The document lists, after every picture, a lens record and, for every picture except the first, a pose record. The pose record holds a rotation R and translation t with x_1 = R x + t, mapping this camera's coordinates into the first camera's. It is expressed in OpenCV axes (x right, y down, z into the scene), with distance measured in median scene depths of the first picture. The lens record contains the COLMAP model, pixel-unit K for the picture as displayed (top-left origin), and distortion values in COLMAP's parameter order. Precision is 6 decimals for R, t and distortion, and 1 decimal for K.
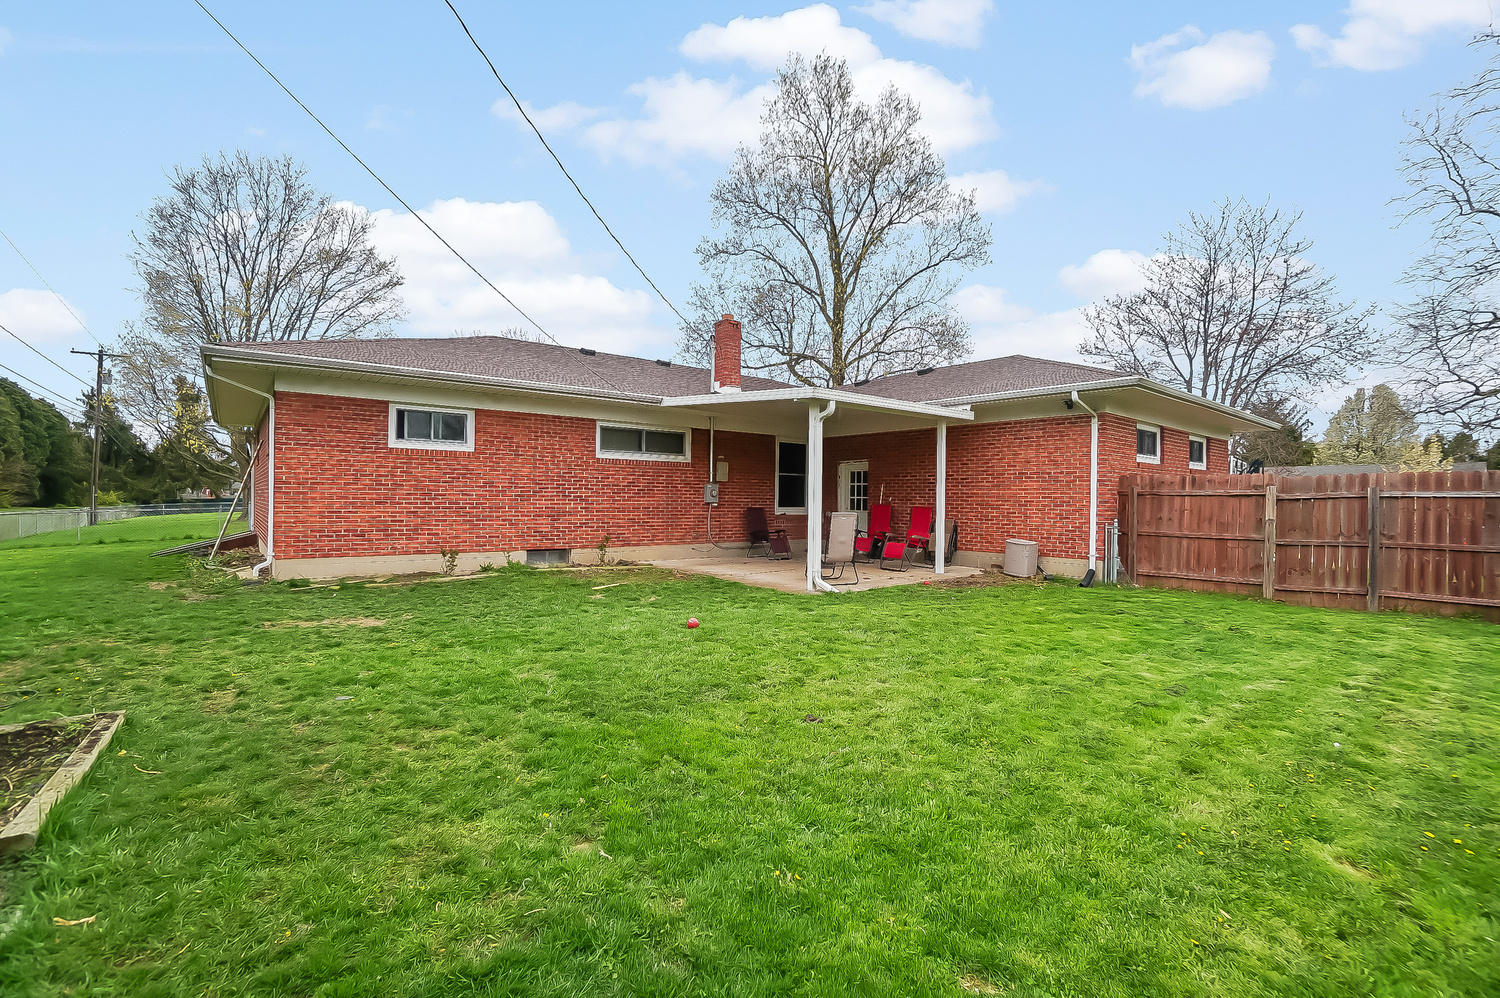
lens RADIAL K [[651.4, 0, 744.5], [0, 651.4, 500.8], [0, 0, 1]] dist [0.000249, 0.000035]
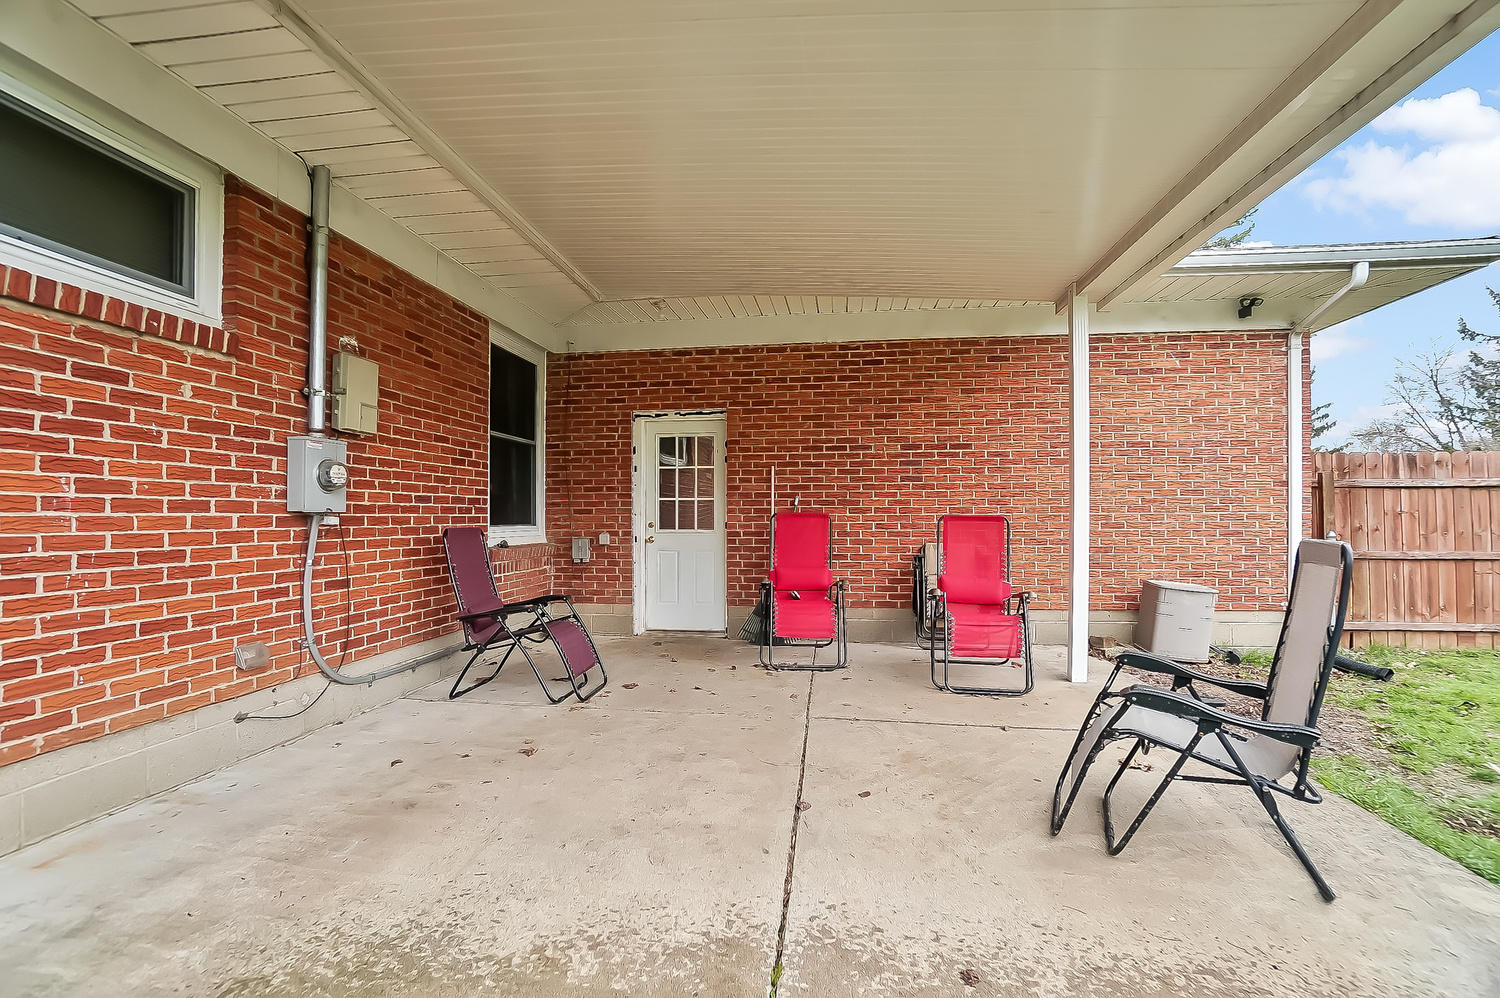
lens RADIAL K [[687.2, 0, 748.3], [0, 687.2, 515.1], [0, 0, 1]] dist [-0.000416, 0.000020]
pose [[0.717972, -0.010726, 0.695990, -0.116030], [0.013616, 0.999906, 0.001363, 0.005763], [-0.695939, 0.008497, 0.718051, 0.699560]]
